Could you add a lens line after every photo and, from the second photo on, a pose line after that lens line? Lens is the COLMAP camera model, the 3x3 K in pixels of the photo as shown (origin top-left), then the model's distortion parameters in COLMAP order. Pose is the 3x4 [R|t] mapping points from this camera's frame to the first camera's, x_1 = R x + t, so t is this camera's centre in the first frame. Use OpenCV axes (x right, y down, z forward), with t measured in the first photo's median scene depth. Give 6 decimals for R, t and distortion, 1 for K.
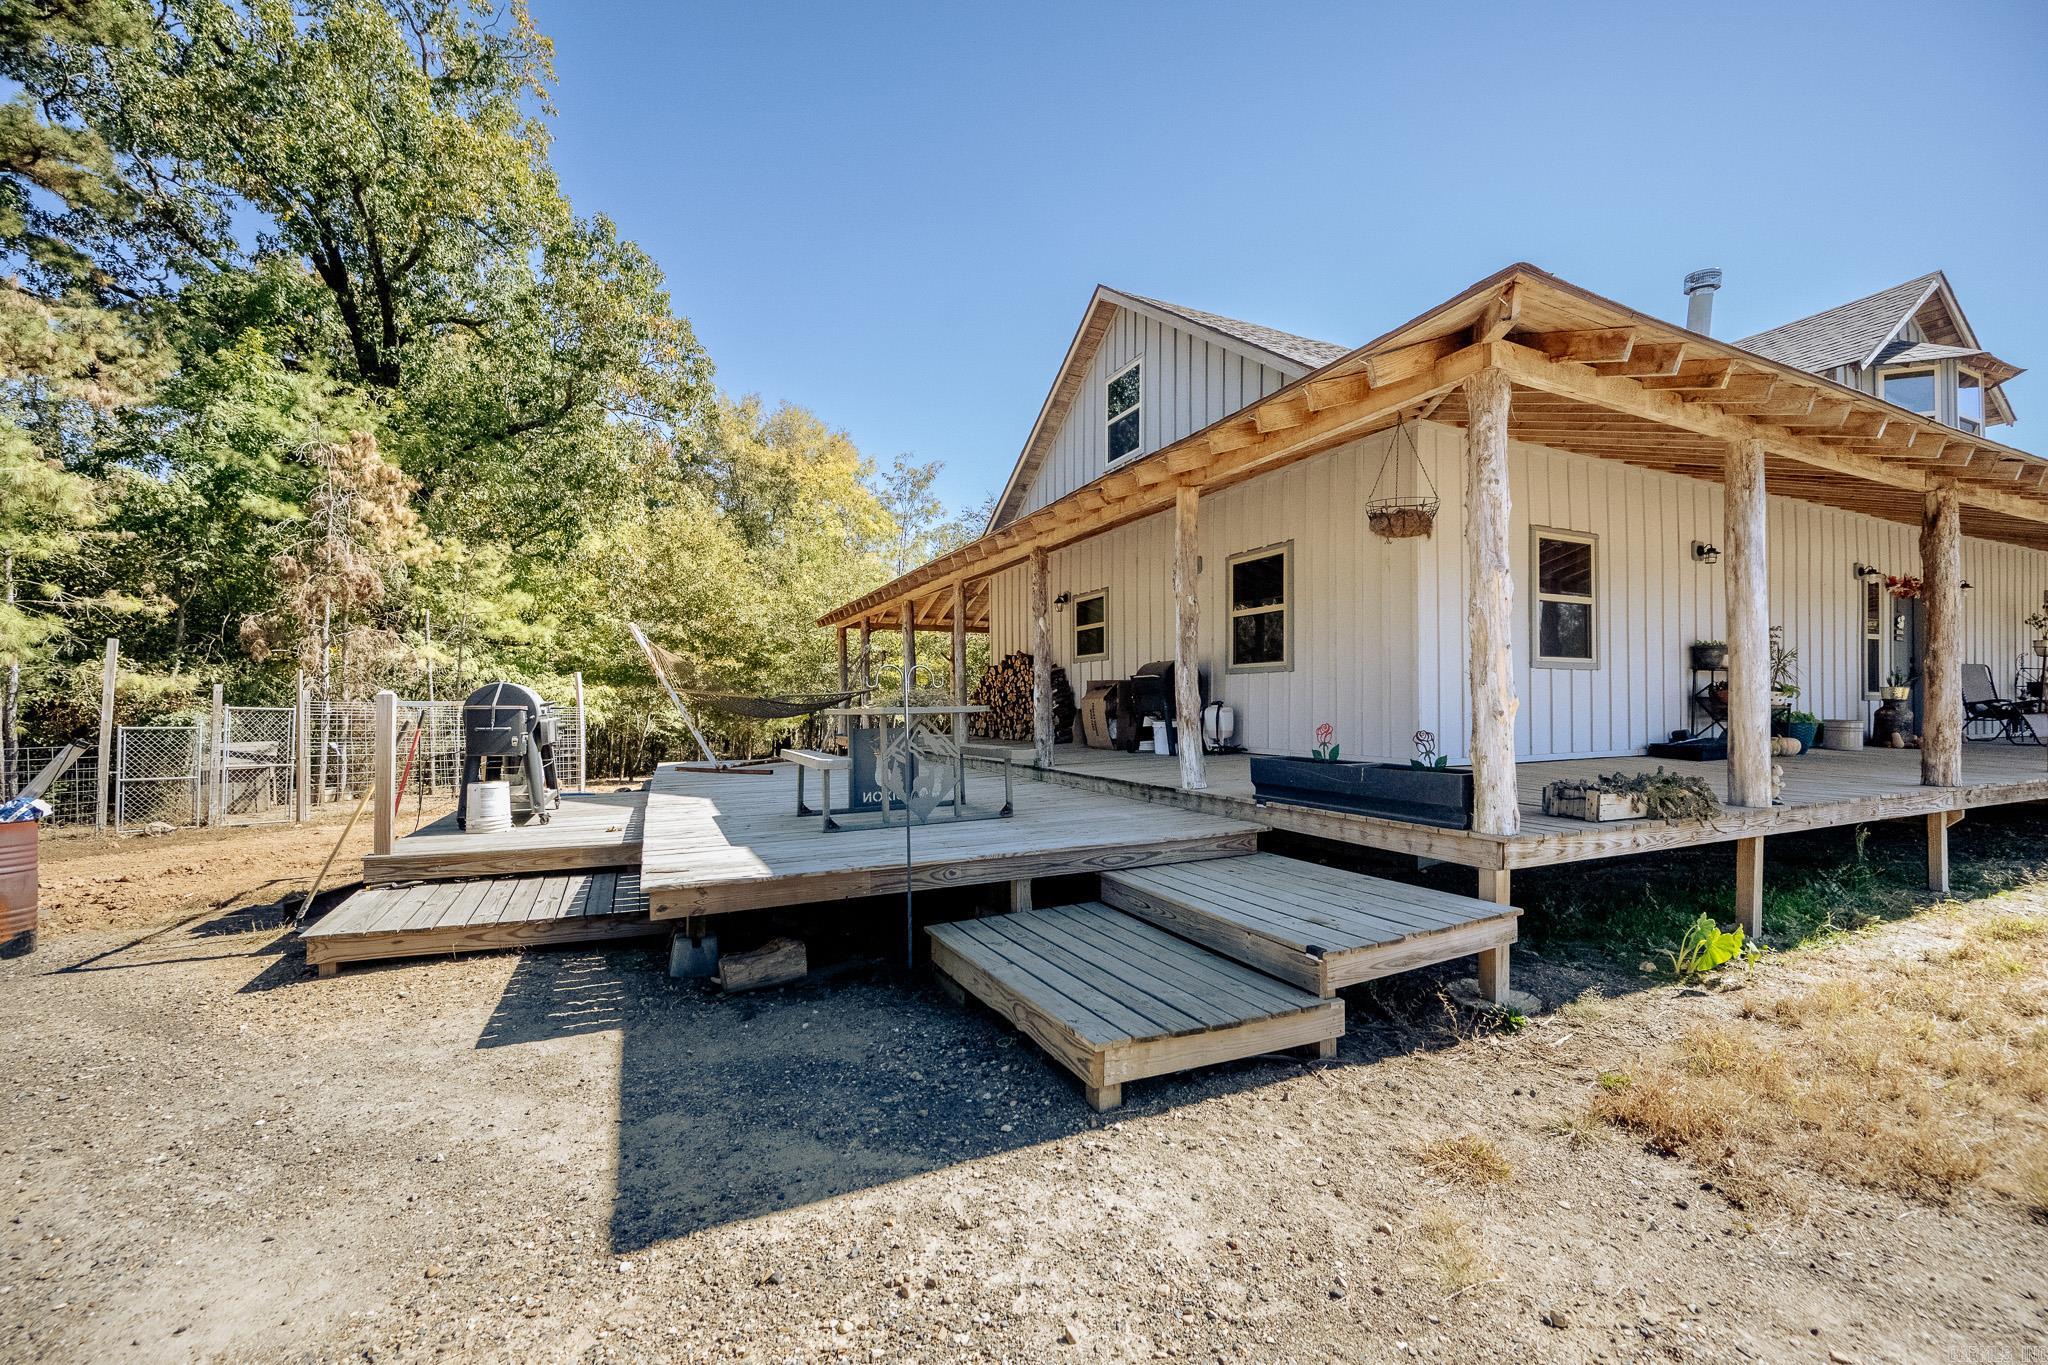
lens RADIAL K [[832.5, 0, 1008.0], [0, 832.5, 691.0], [0, 0, 1]] dist [0.004598, -0.000059]
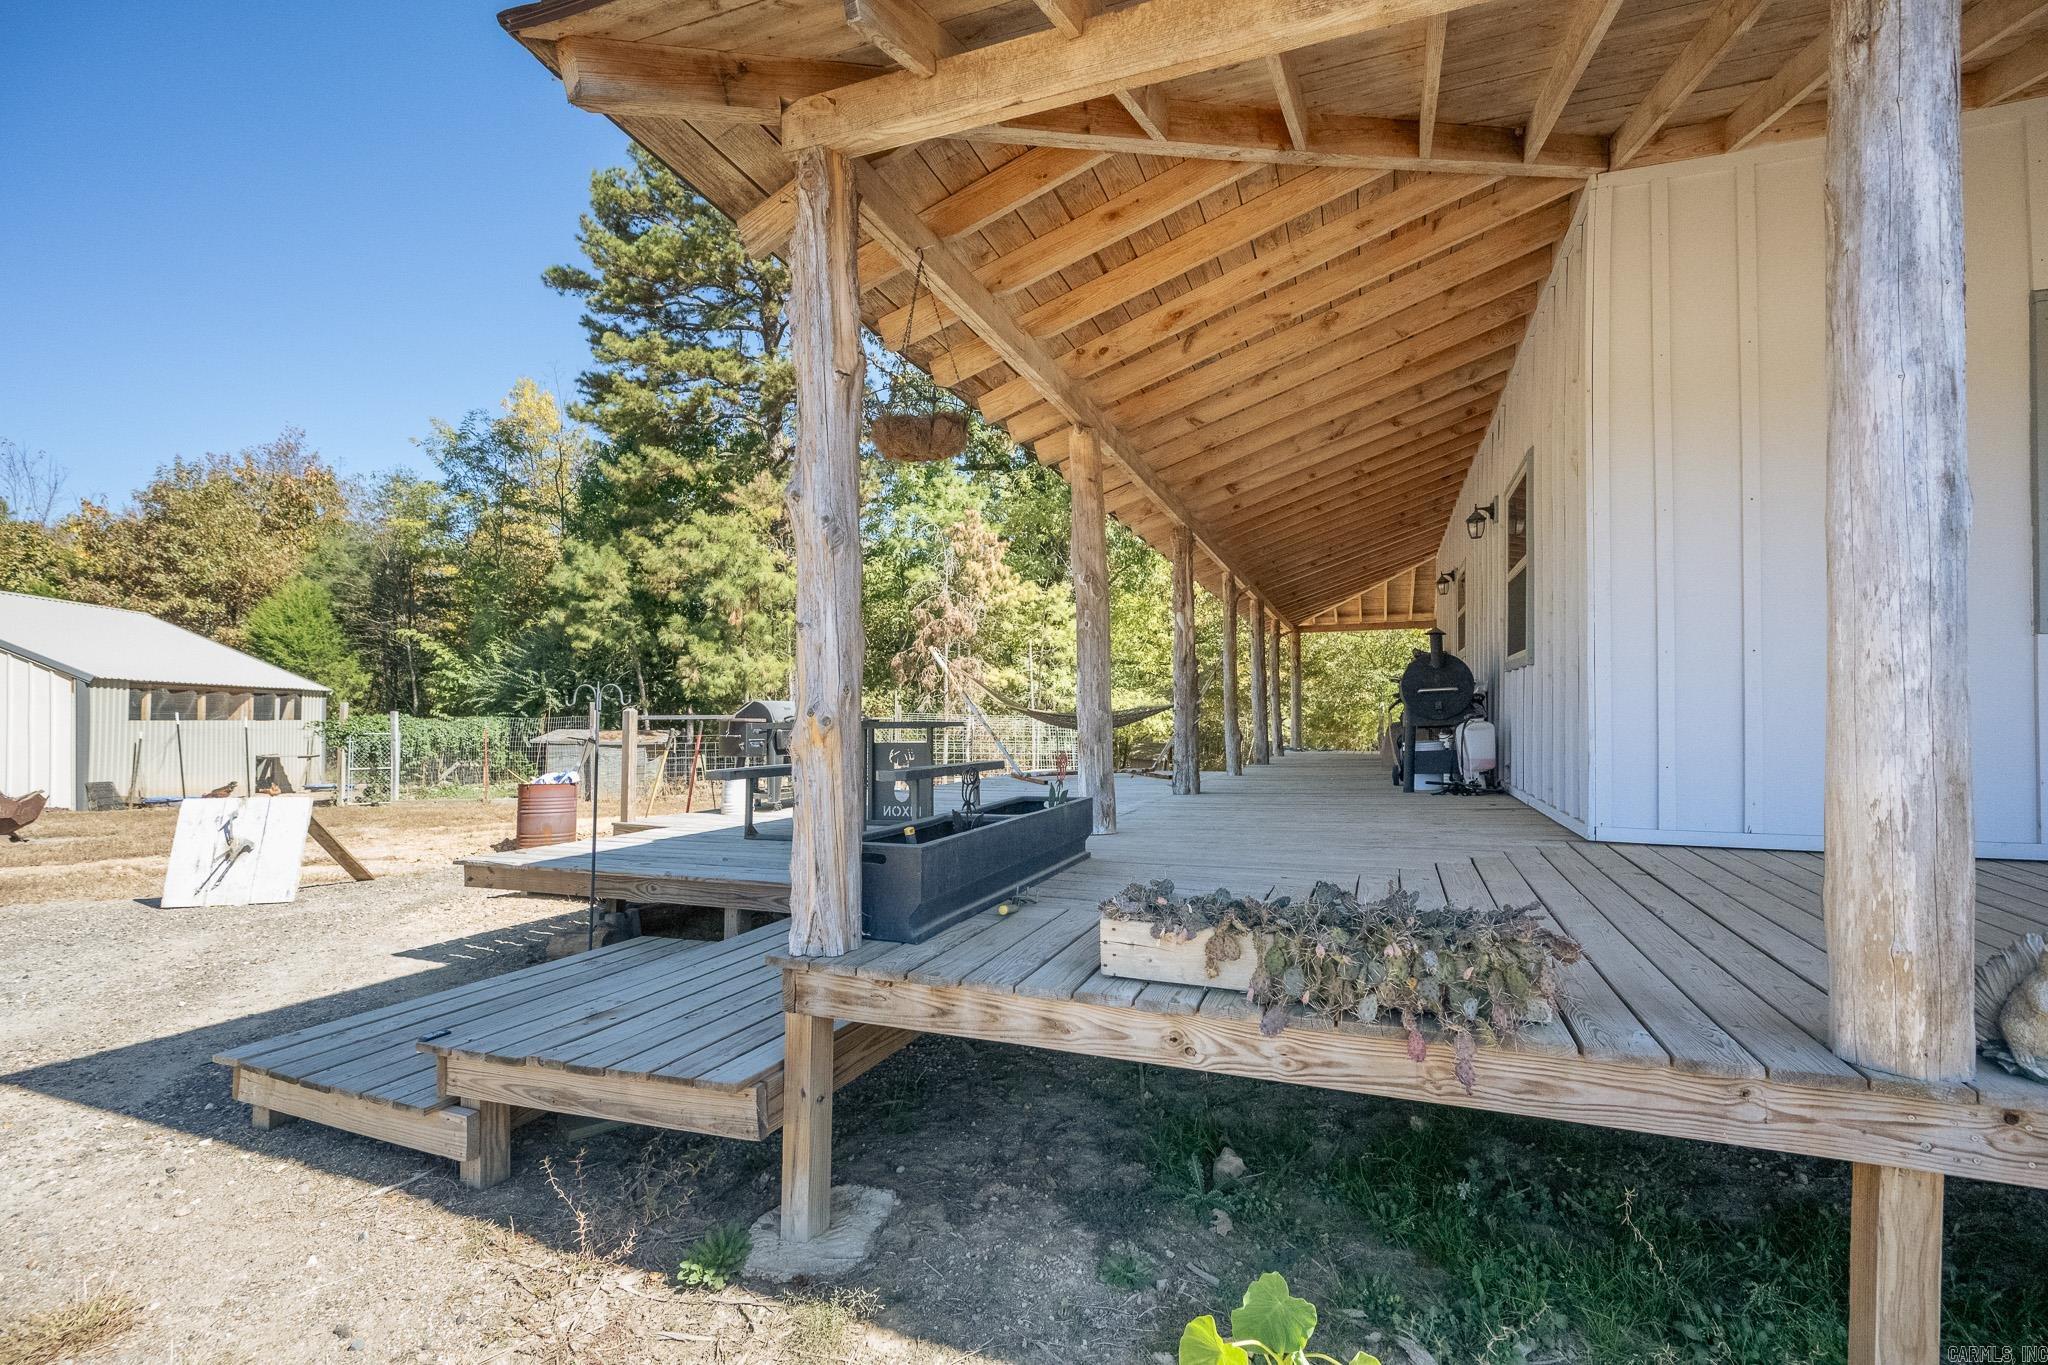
lens RADIAL K [[832.5, 0, 1086.8], [0, 832.5, 699.7], [0, 0, 1]] dist [0.004598, -0.000059]
pose [[0.710888, -0.012512, -0.703194, 1.130534], [0.012202, 0.999911, -0.005456, 0.002447], [0.703199, -0.004702, 0.710977, 0.721904]]
